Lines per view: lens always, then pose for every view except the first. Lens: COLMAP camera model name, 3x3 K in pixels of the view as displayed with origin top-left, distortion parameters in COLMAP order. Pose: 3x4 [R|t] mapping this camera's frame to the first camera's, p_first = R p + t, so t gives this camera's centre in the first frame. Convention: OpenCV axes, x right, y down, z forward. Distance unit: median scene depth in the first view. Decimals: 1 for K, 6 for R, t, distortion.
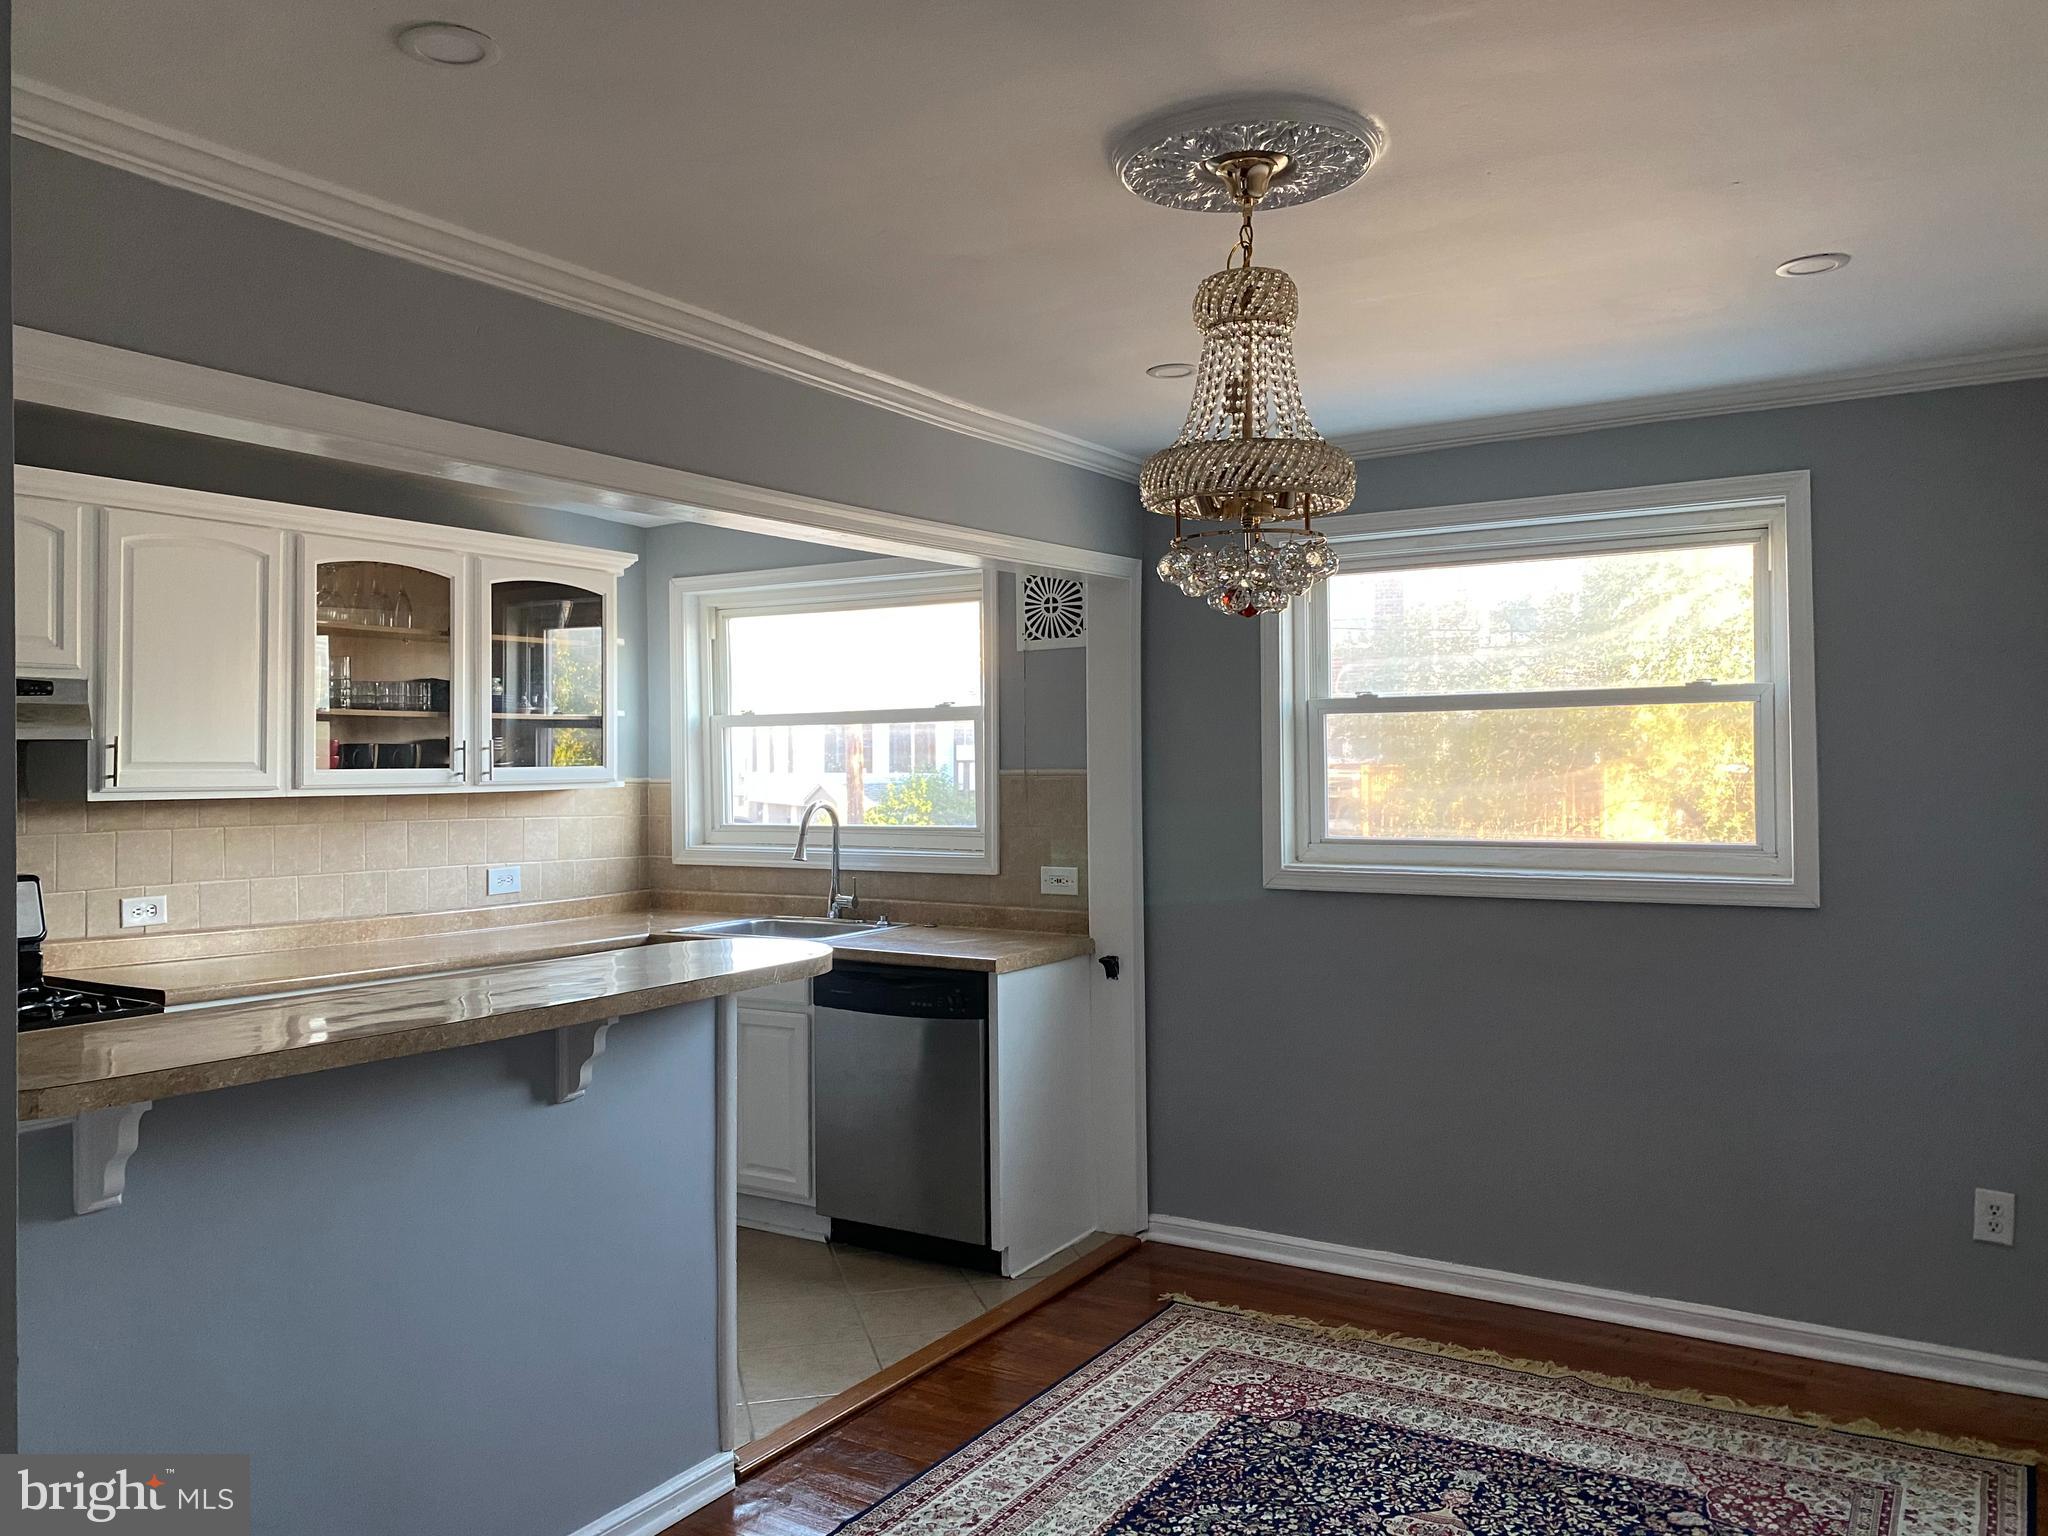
lens RADIAL K [[1561.9, 0, 1005.5], [0, 1561.9, 753.8], [0, 0, 1]] dist [0.038642, -0.047030]
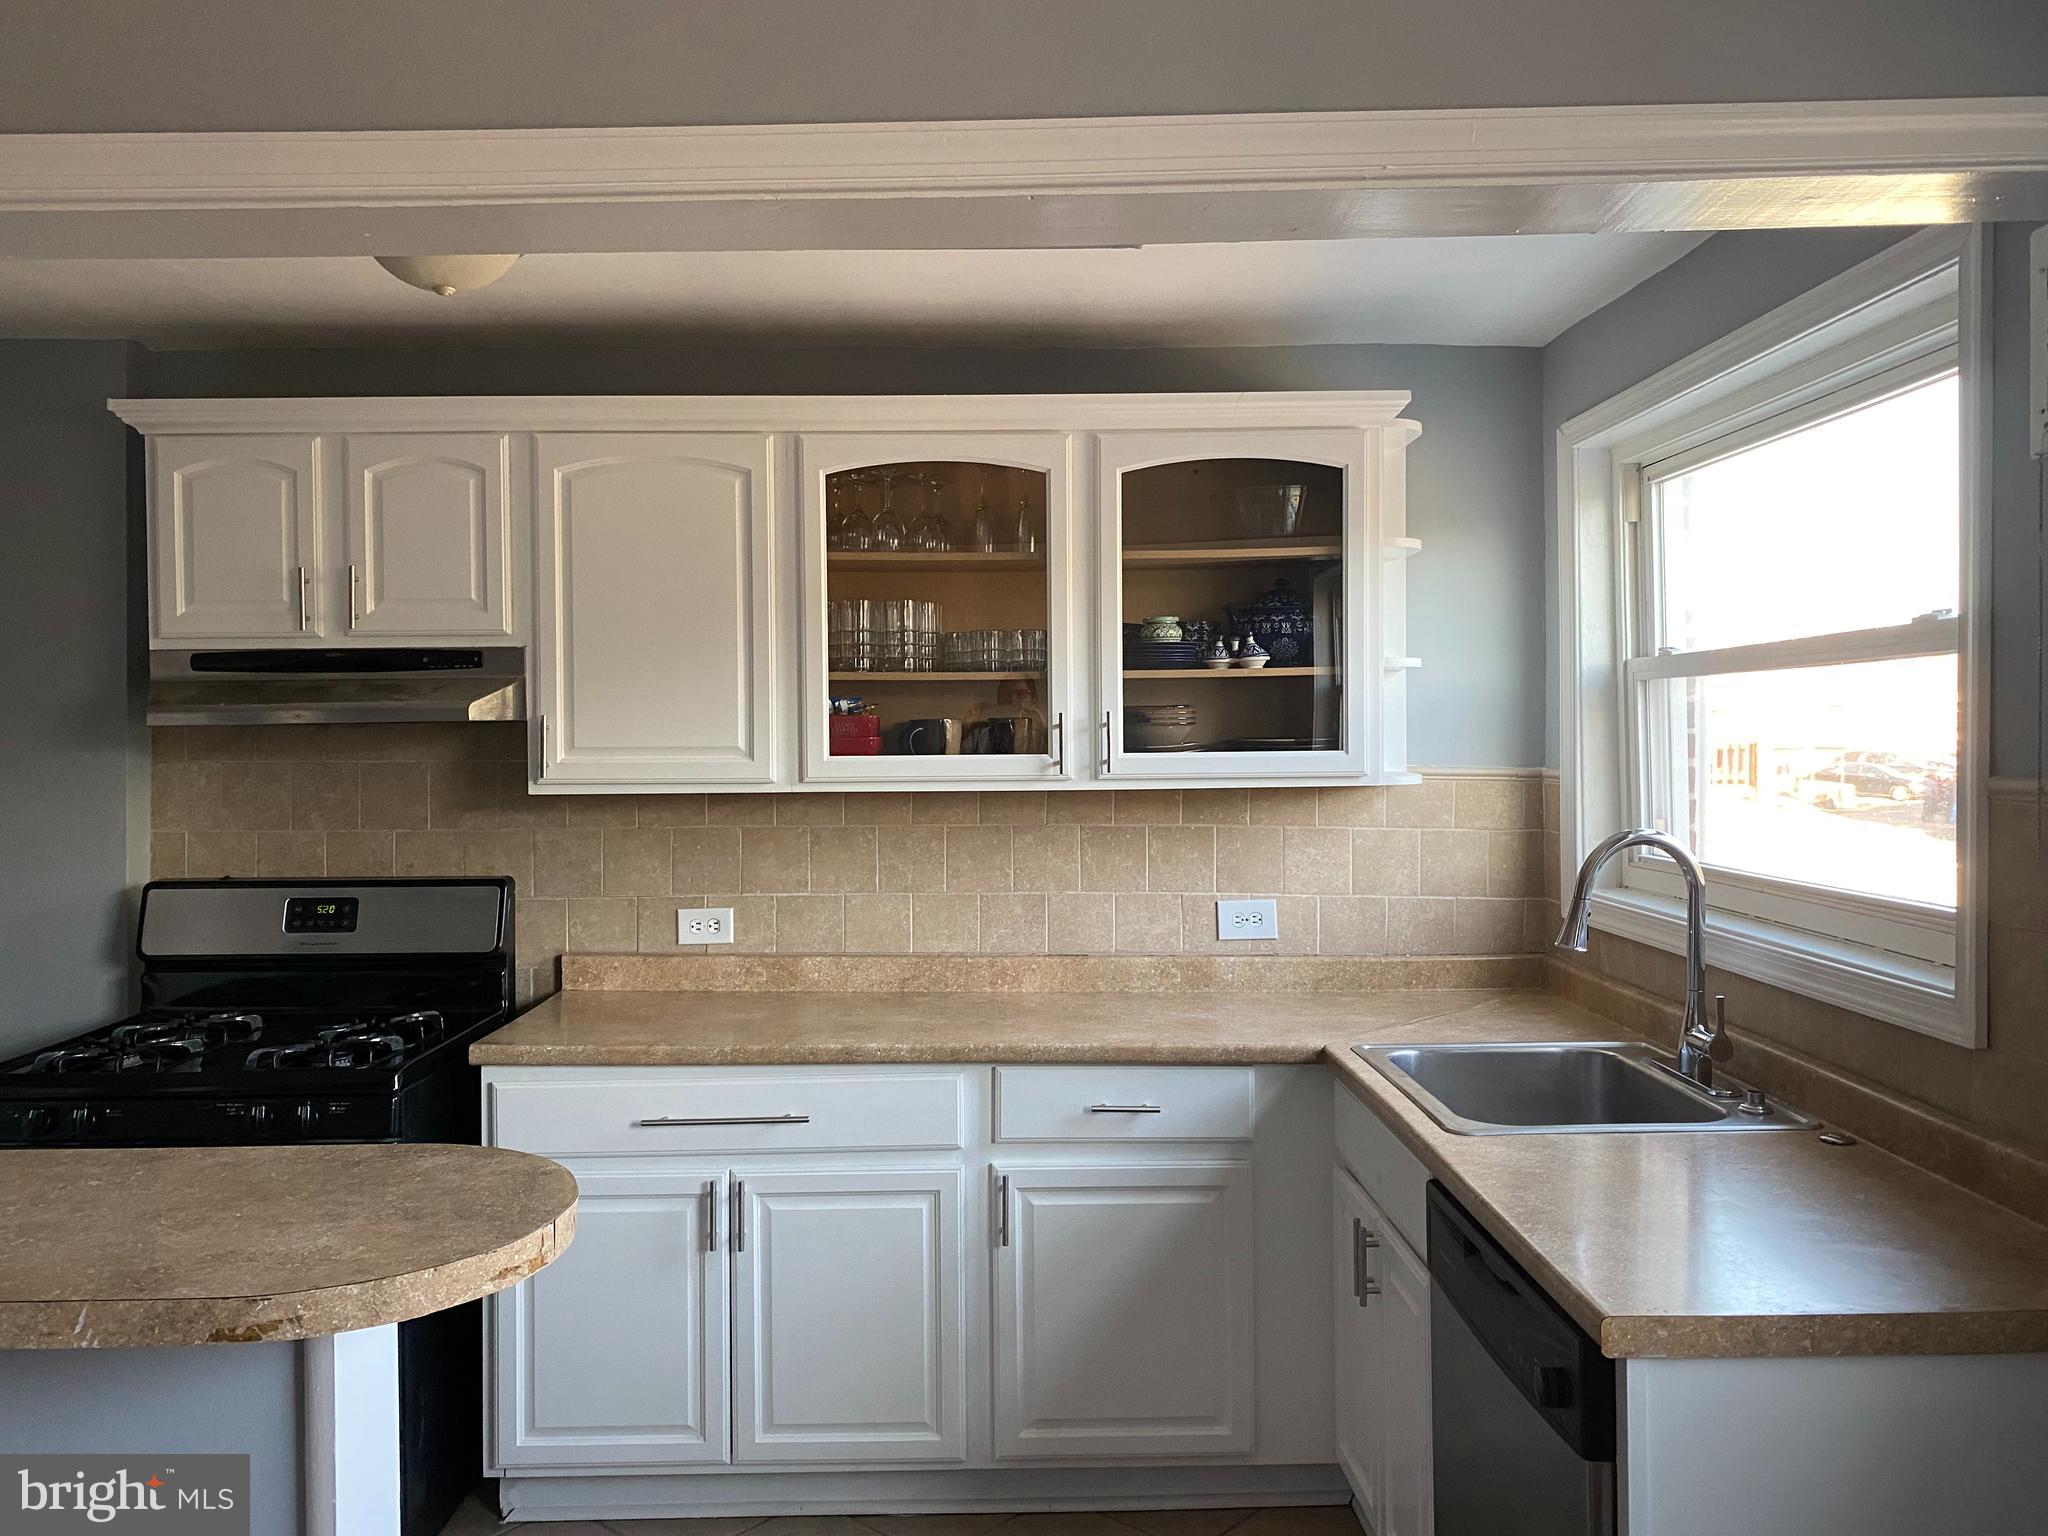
lens RADIAL K [[1561.9, 0, 1027.9], [0, 1561.9, 757.1], [0, 0, 1]] dist [0.038642, -0.047030]
pose [[0.546944, 0.016853, -0.837000, 0.220272], [0.009455, 0.999609, 0.026305, -0.007991], [0.837116, -0.022302, 0.546571, 0.681730]]
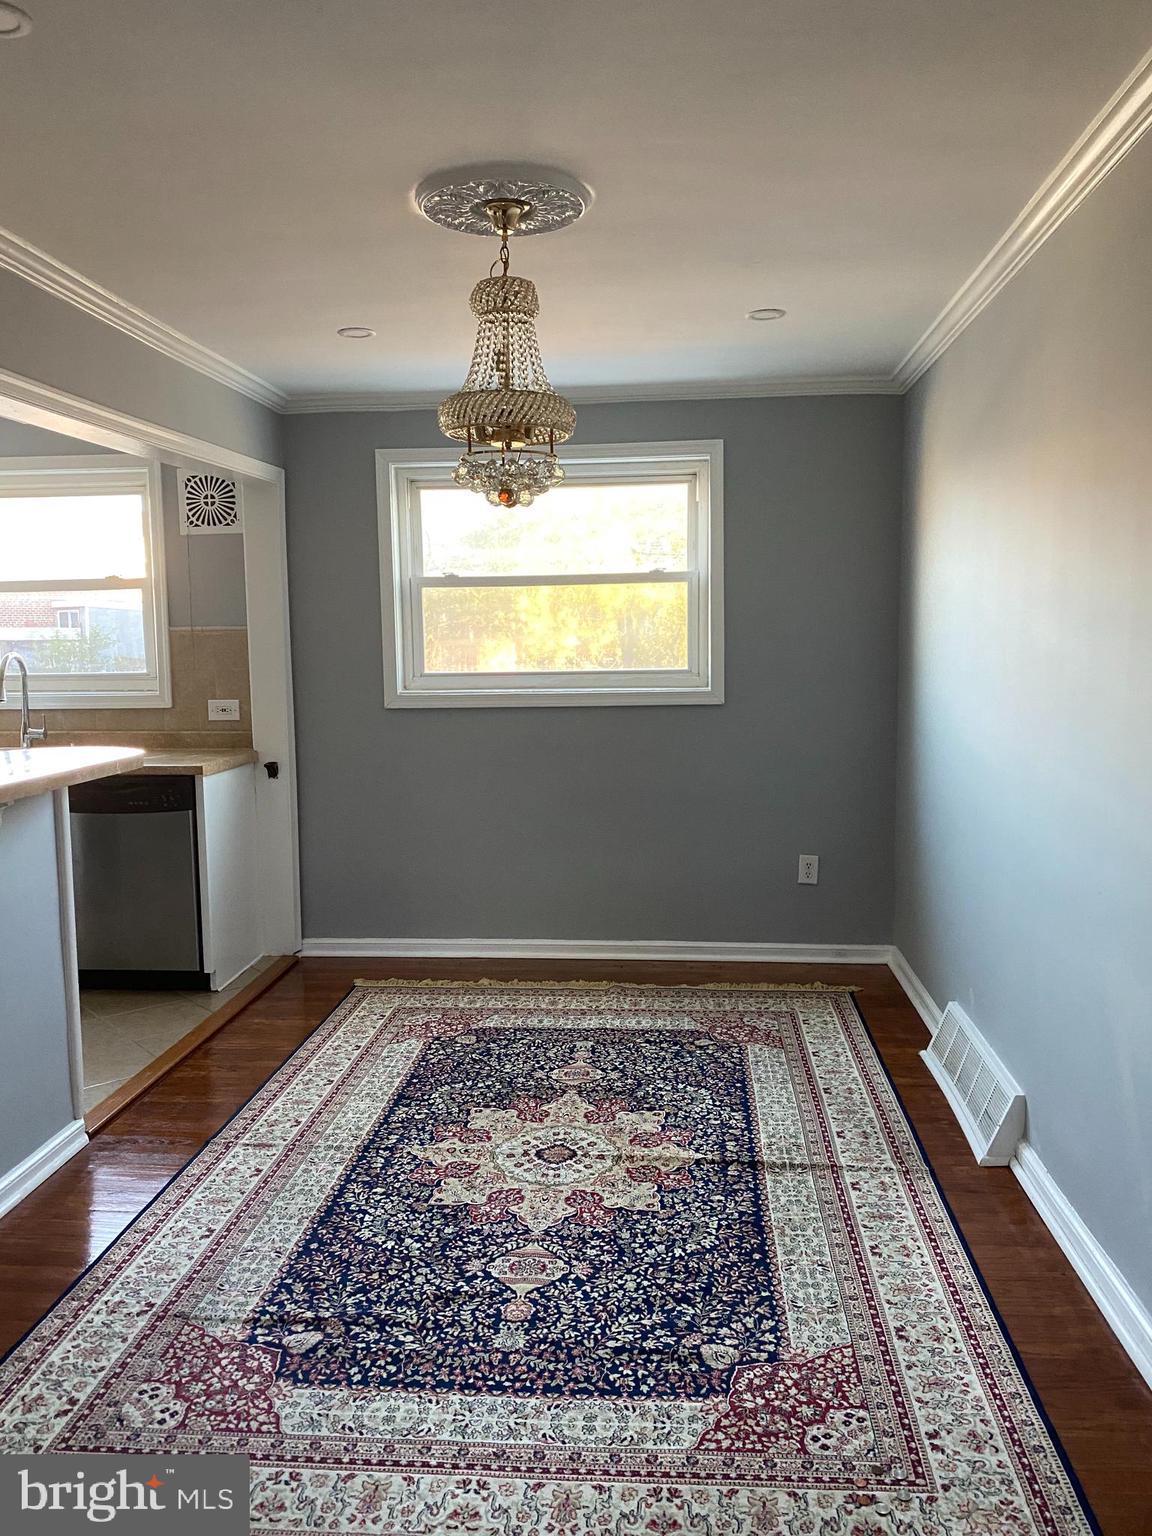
lens RADIAL K [[1171.4, 0, 581.3], [0, 1171.4, 758.0], [0, 0, 1]] dist [0.038642, -0.047030]
pose [[0.890302, -0.049672, 0.452653, -0.170992], [0.001595, 0.994367, 0.105981, 0.017975], [-0.455368, -0.093633, 0.885366, -0.047039]]
